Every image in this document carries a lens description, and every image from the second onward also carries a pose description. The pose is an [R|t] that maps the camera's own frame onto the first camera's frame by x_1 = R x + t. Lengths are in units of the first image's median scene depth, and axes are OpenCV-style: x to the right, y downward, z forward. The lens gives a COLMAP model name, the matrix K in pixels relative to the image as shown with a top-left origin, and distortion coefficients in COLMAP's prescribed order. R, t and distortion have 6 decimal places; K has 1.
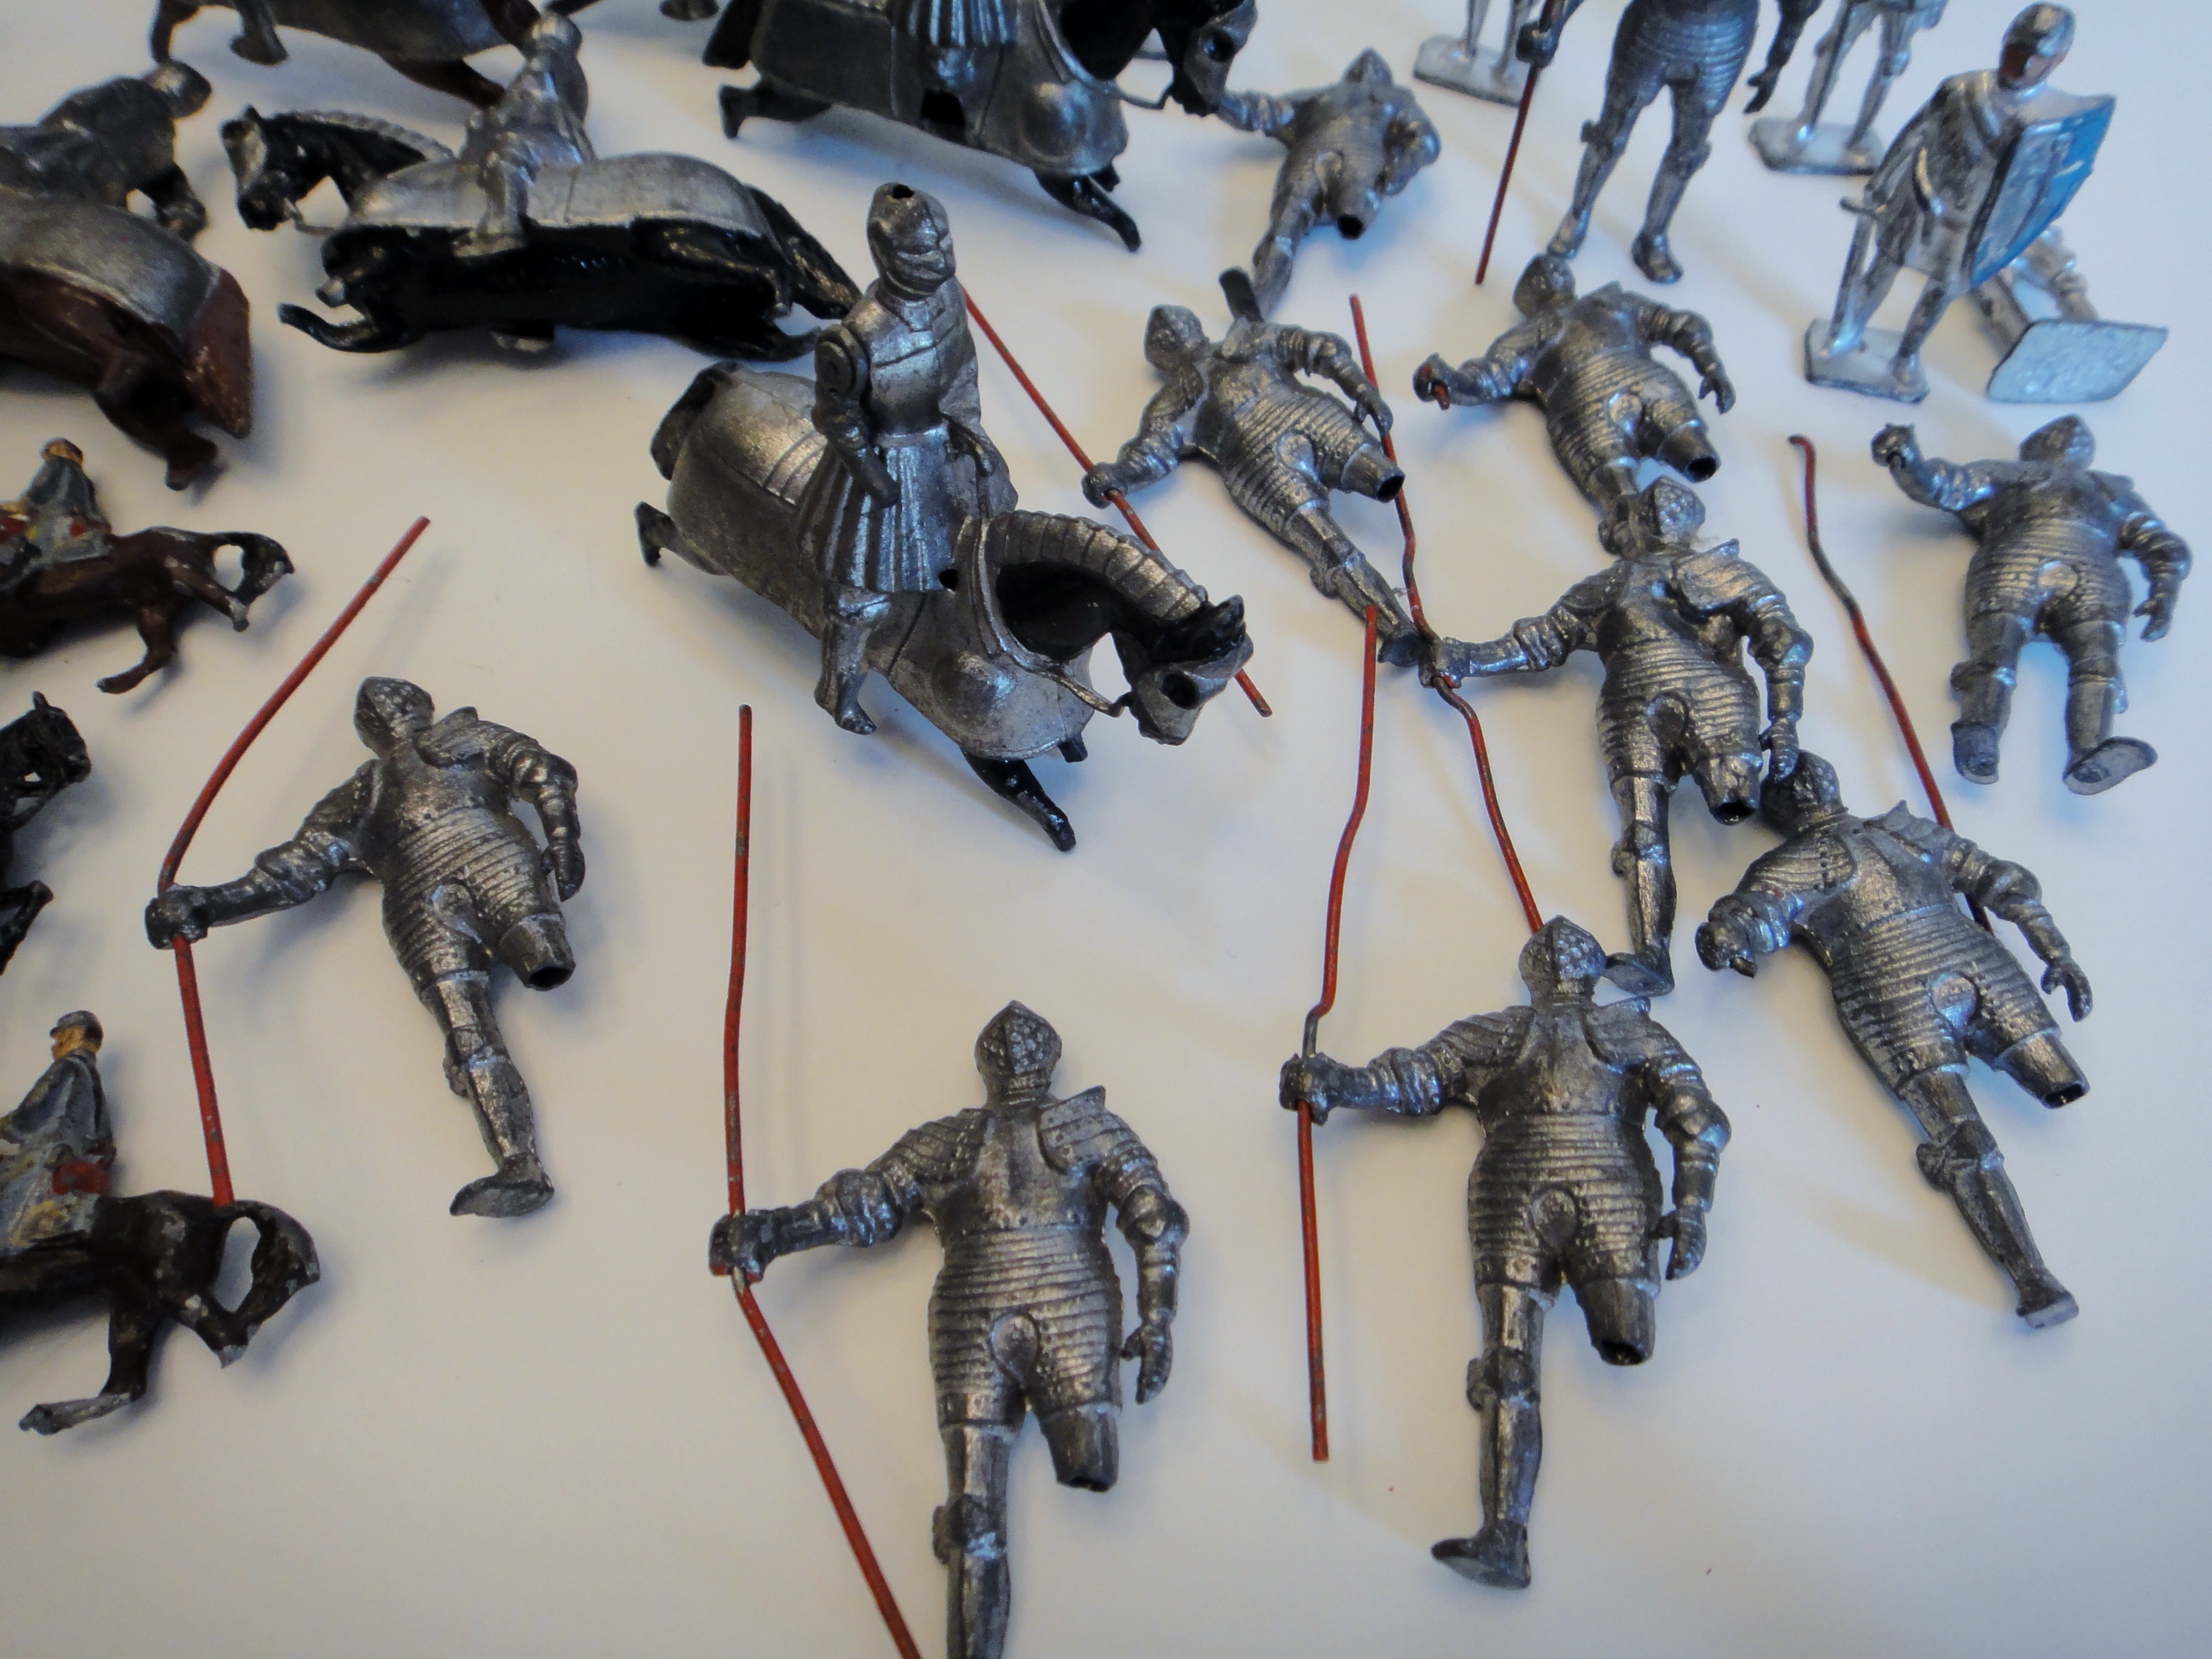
lens RADIAL K [[1651.0, 0, 1083.8], [0, 1651.0, 832.6], [0, 0, 1]] dist [0.022543, -0.009837]
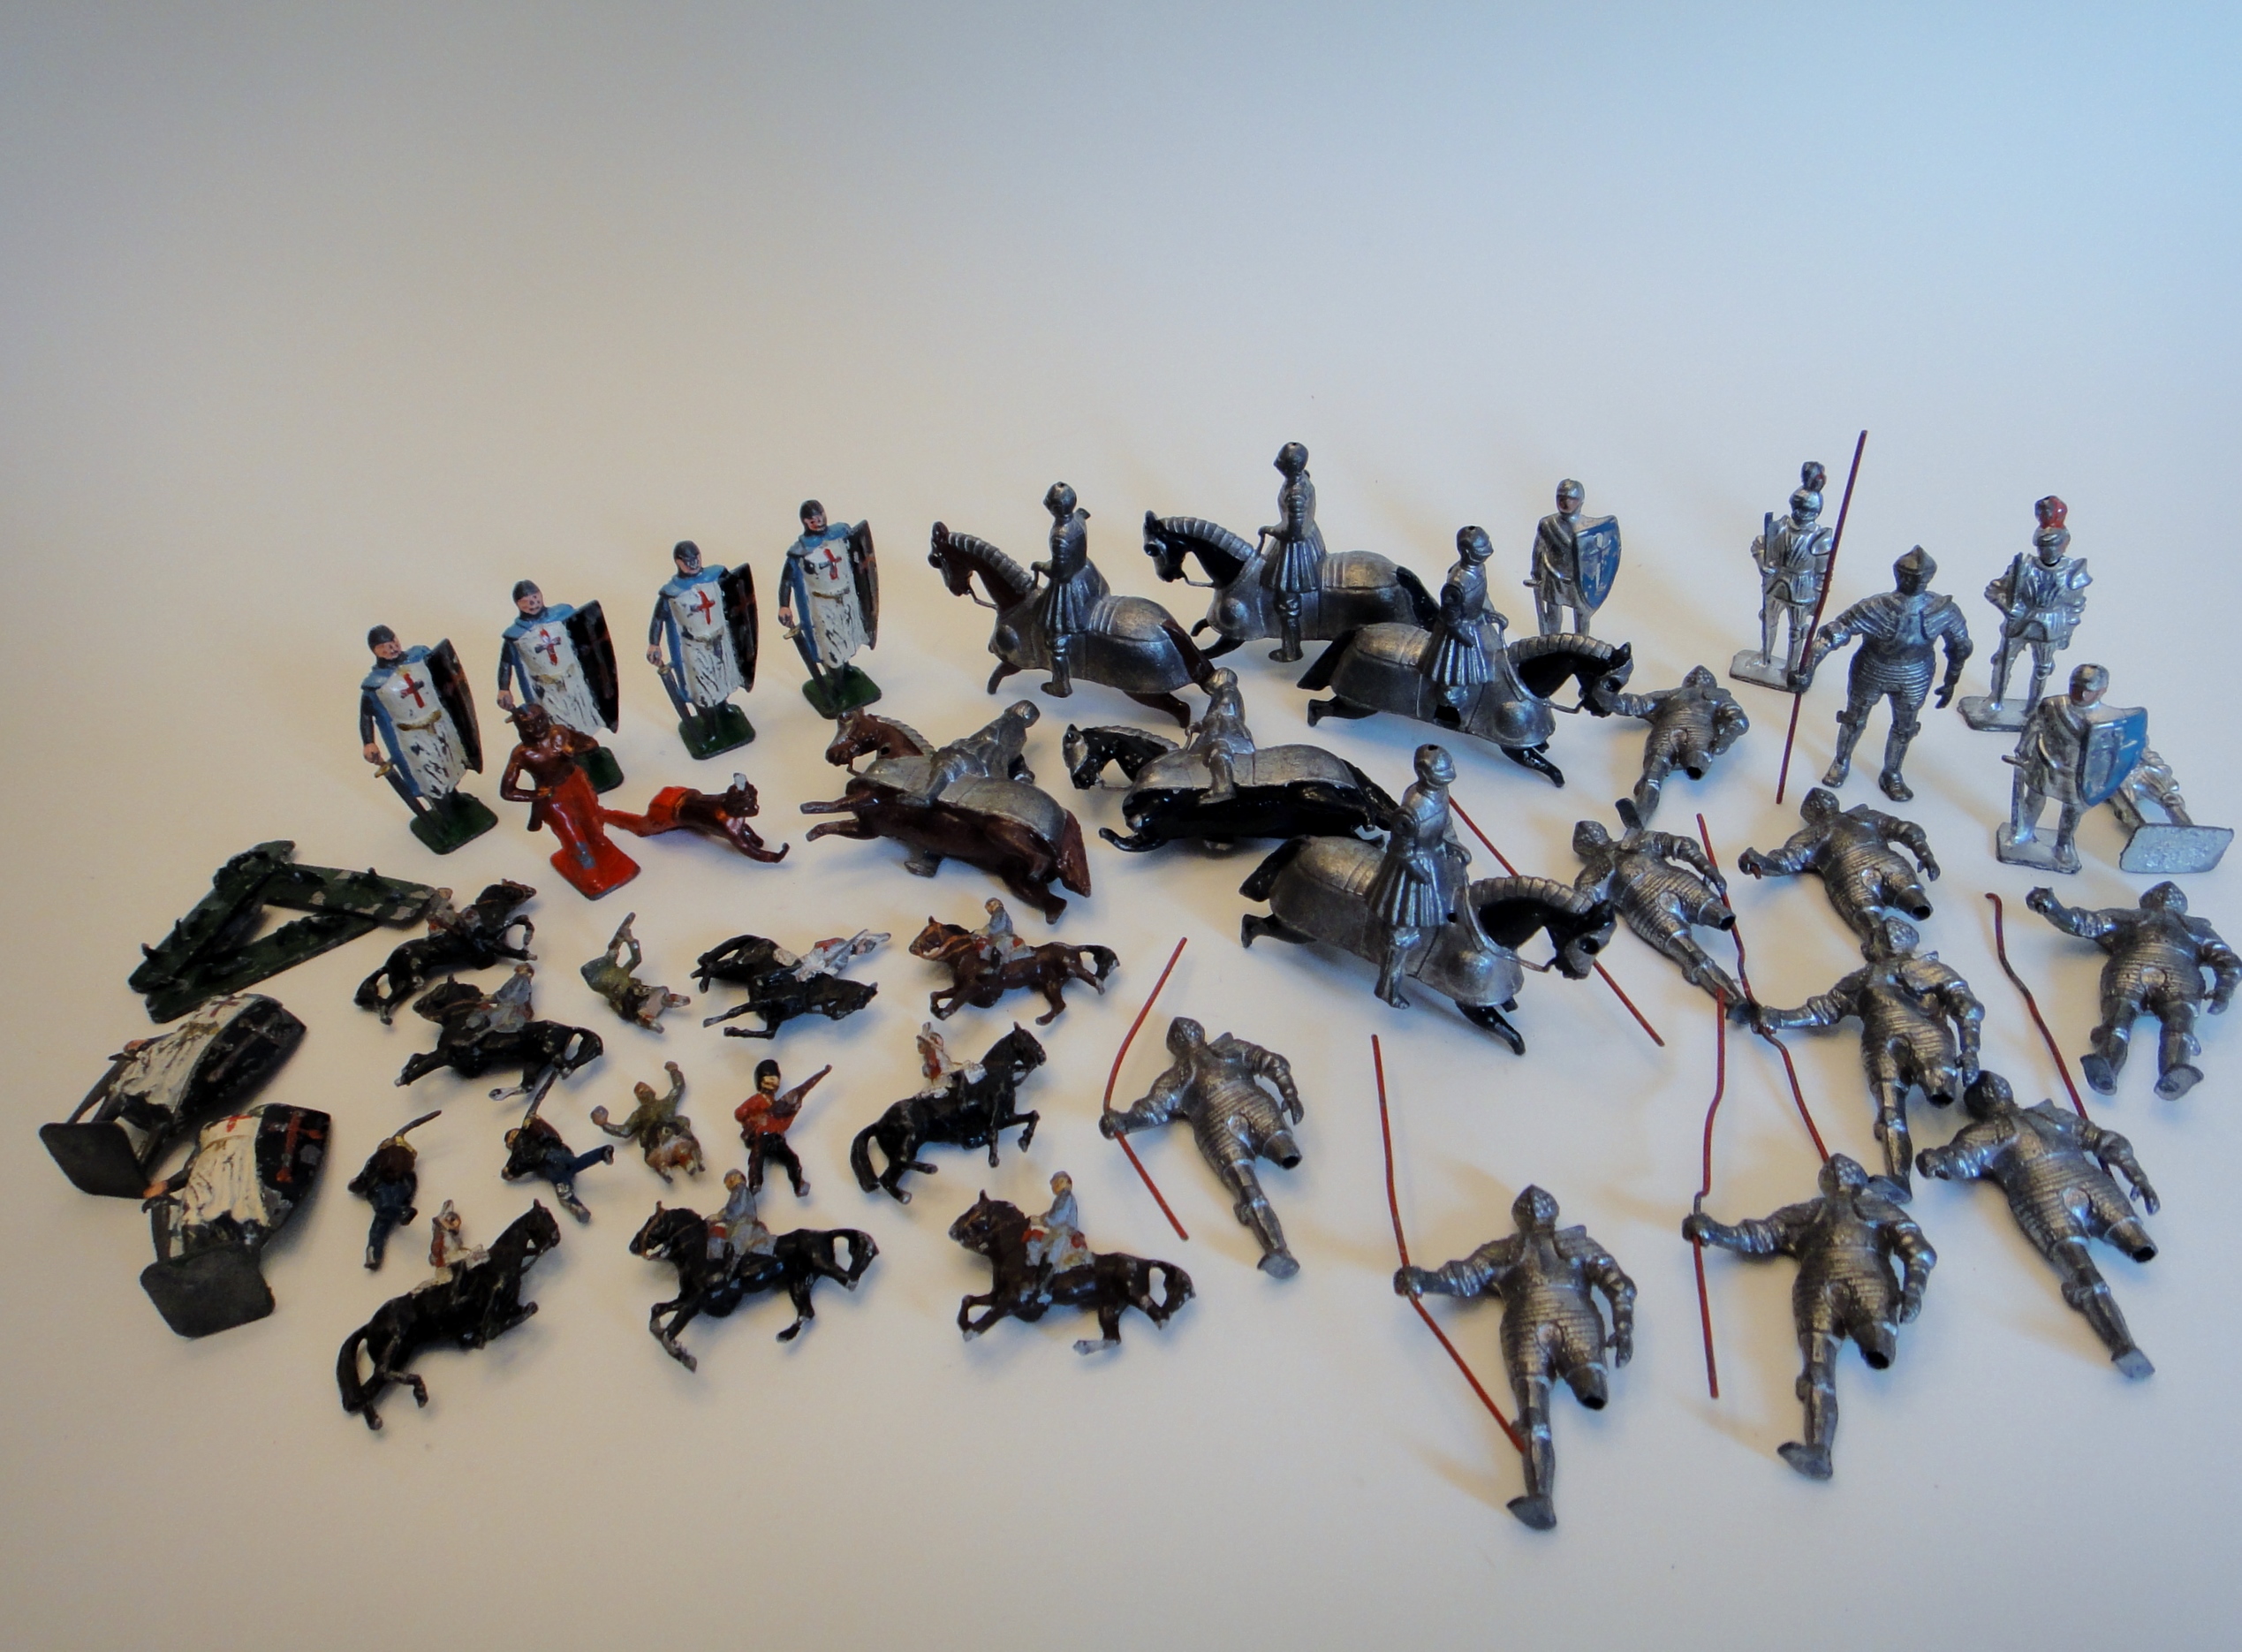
lens RADIAL K [[1673.4, 0, 1090.1], [0, 1673.4, 808.6], [0, 0, 1]] dist [0.022543, -0.009837]
pose [[0.980583, -0.012958, -0.195678, -0.124731], [-0.042302, 0.960348, -0.275577, 0.191070], [0.191490, 0.278503, 0.941152, -0.822798]]
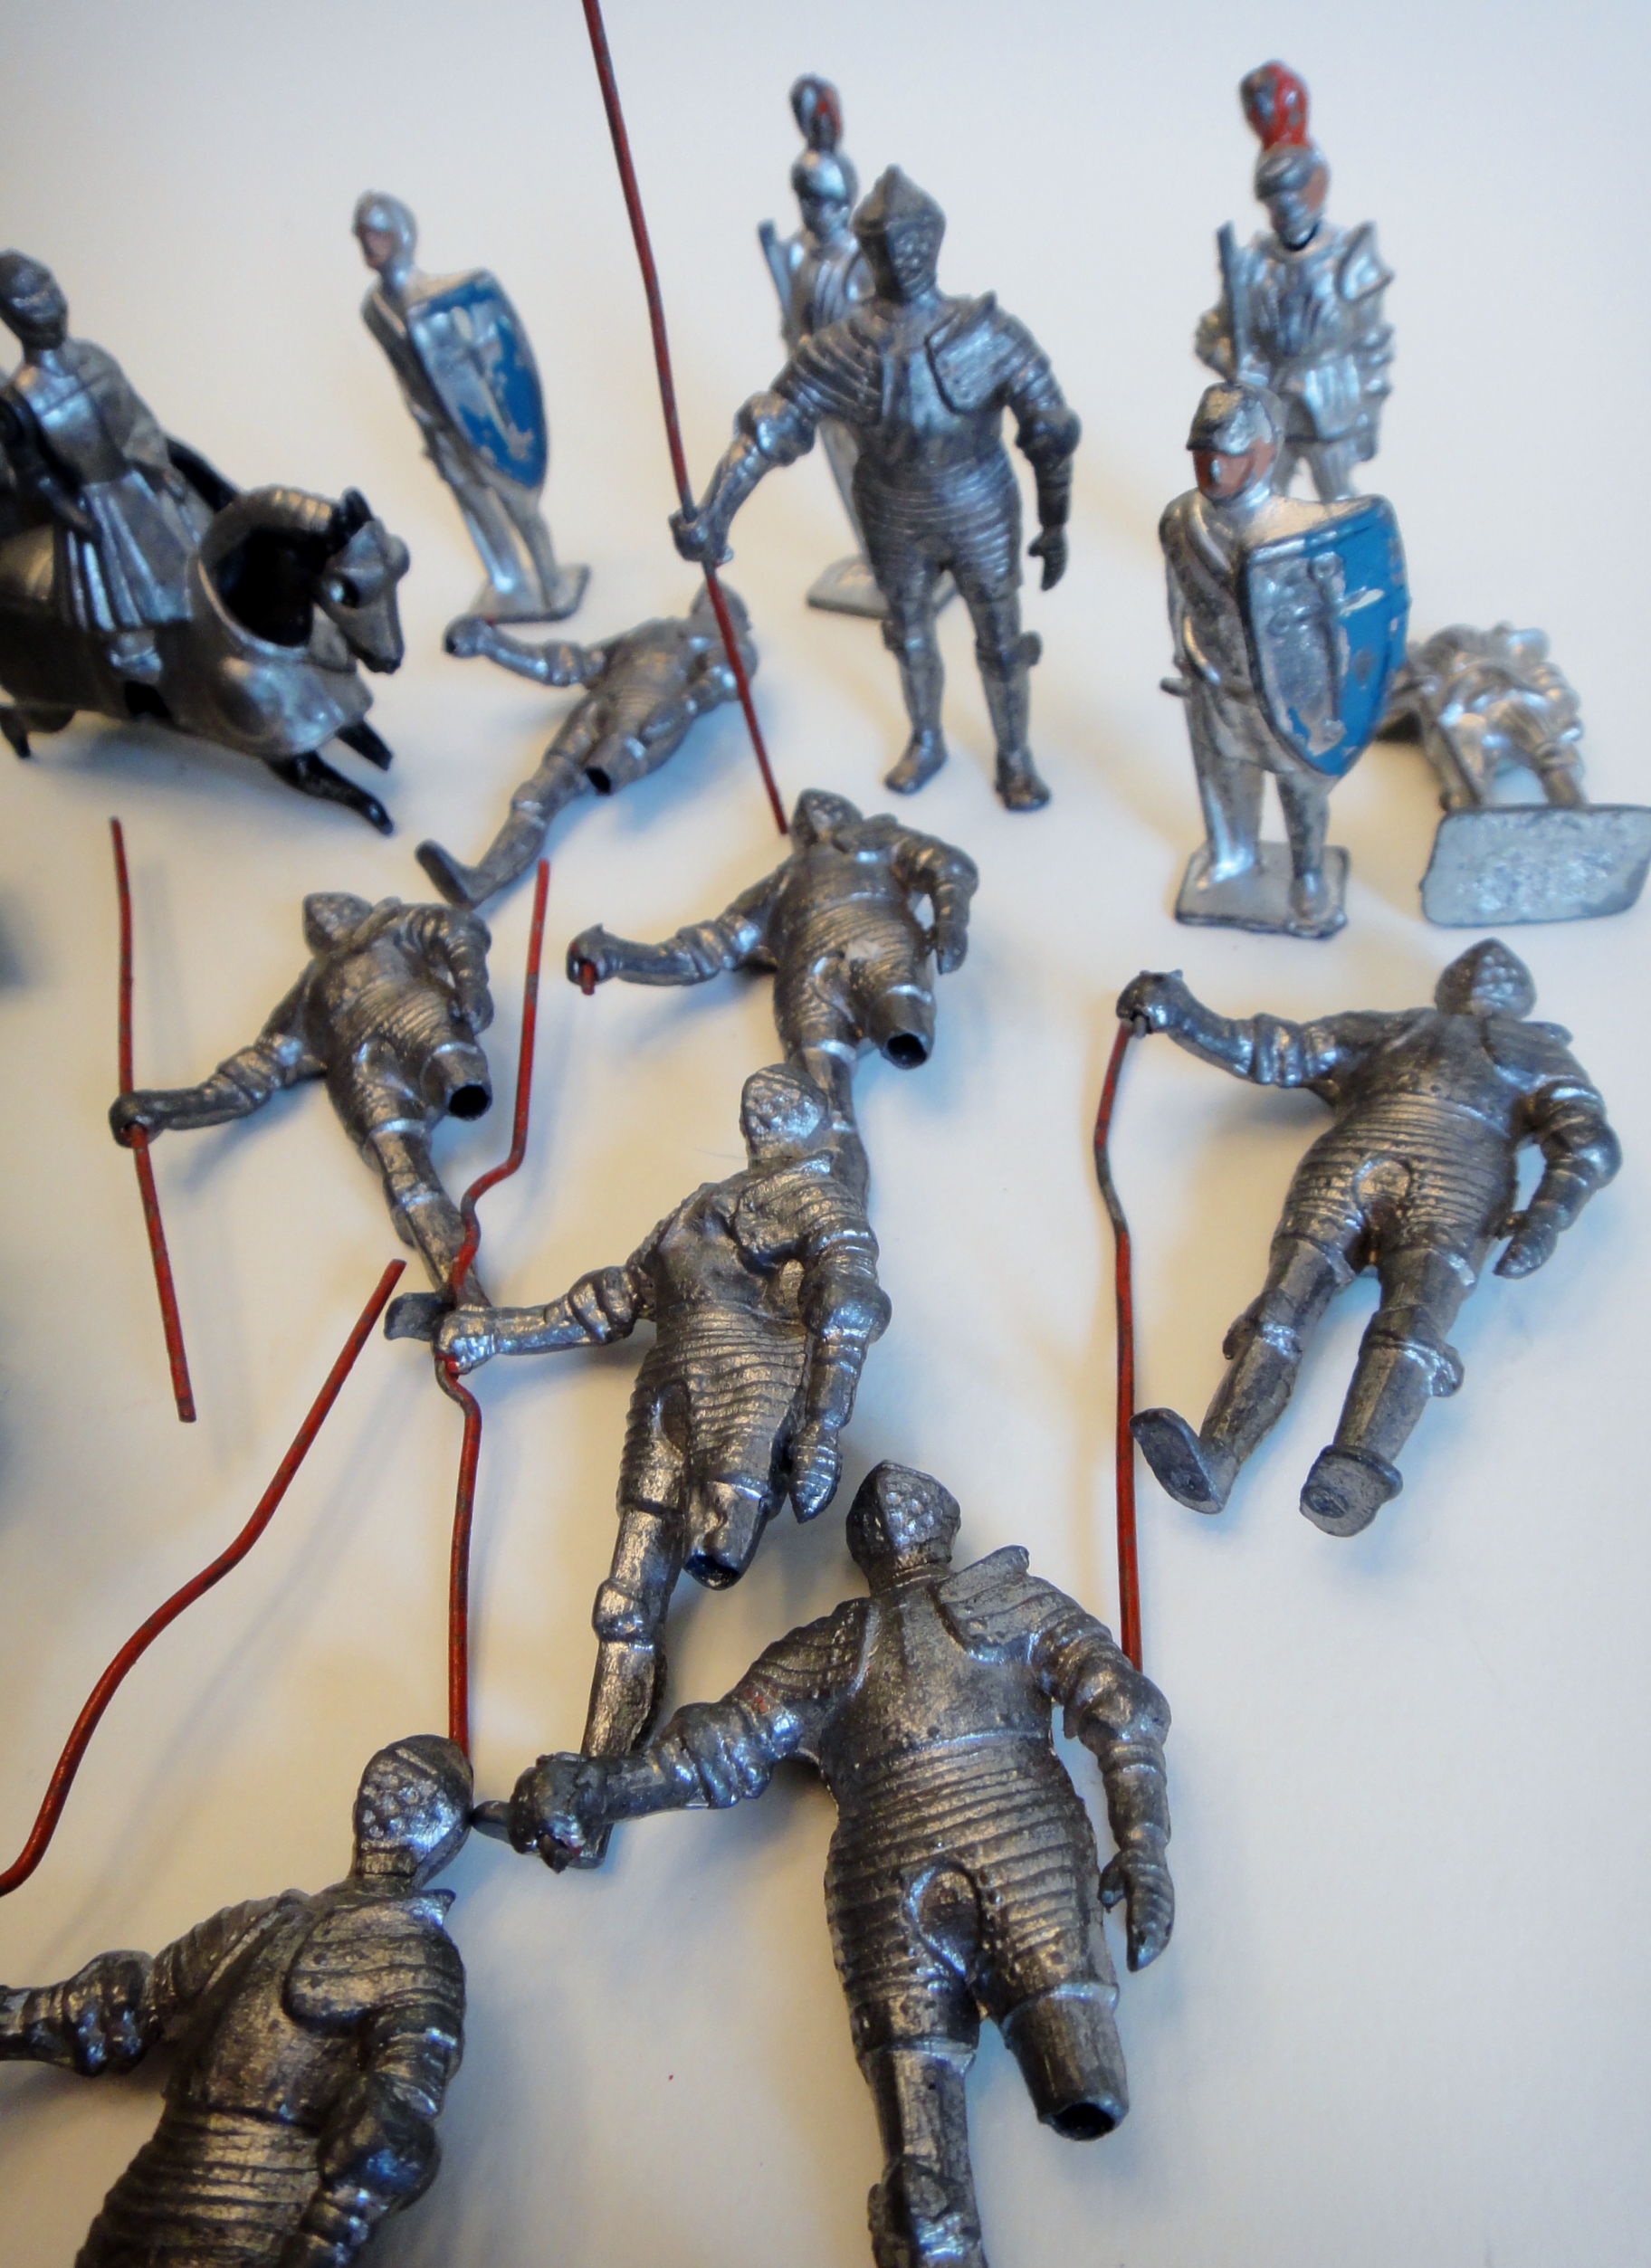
lens RADIAL K [[1692.9, 0, 810.4], [0, 1692.9, 1132.4], [0, 0, 1]] dist [0.022543, -0.009837]
pose [[0.971056, -0.051652, -0.233202, 0.509256], [0.009593, 0.983984, -0.178000, -0.053946], [0.238661, 0.170611, 0.955998, 0.294974]]
